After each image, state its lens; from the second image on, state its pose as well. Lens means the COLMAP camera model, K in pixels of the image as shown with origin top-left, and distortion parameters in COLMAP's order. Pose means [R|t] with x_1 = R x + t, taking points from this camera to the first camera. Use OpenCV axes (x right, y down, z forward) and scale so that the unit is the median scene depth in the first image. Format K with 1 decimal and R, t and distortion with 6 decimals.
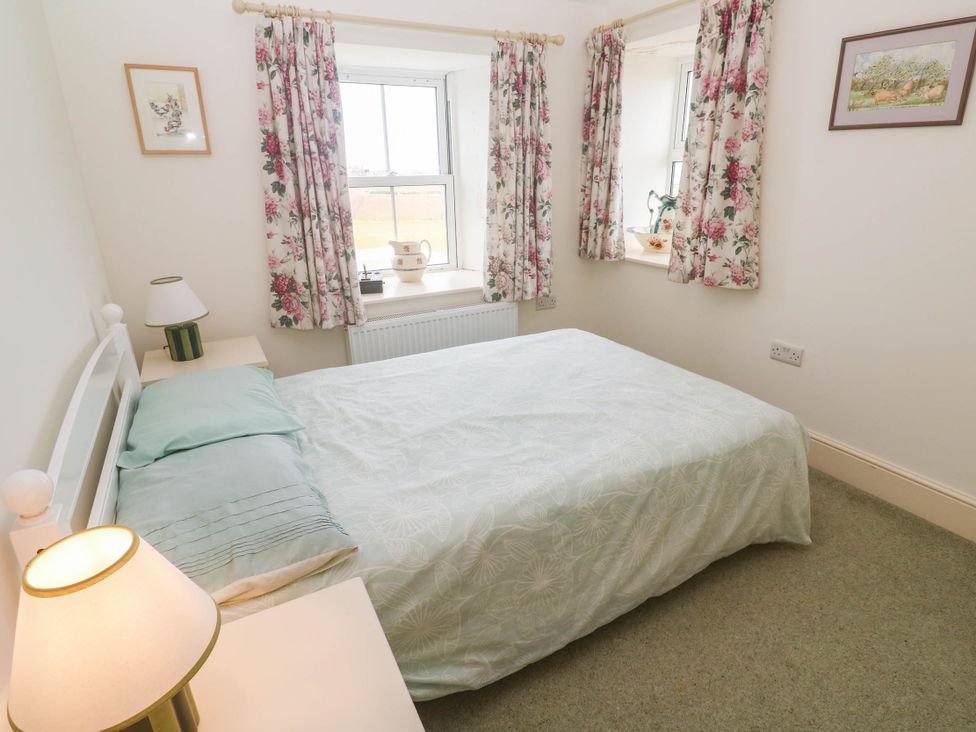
lens RADIAL K [[535.9, 0, 488.3], [0, 535.9, 366.1], [0, 0, 1]] dist [-0.001391, -0.015092]
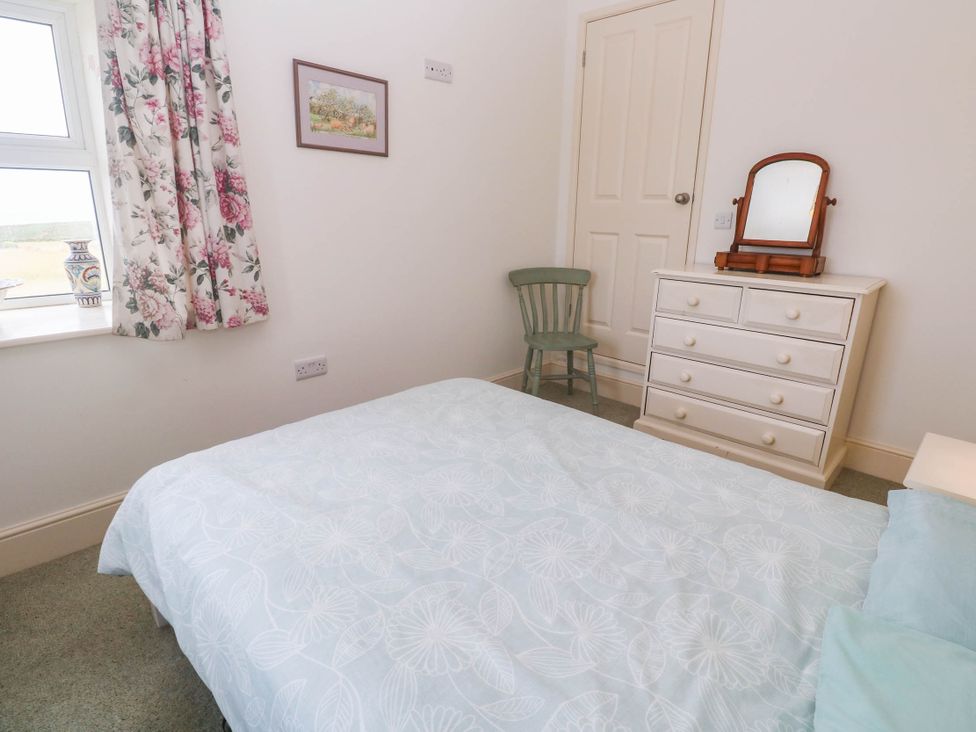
lens RADIAL K [[535.9, 0, 486.7], [0, 535.9, 362.5], [0, 0, 1]] dist [-0.001391, -0.015092]
pose [[-0.316921, -0.246952, 0.915738, -0.569679], [0.318297, 0.881822, 0.347962, -0.345472], [-0.893448, 0.401753, -0.200864, 1.137190]]
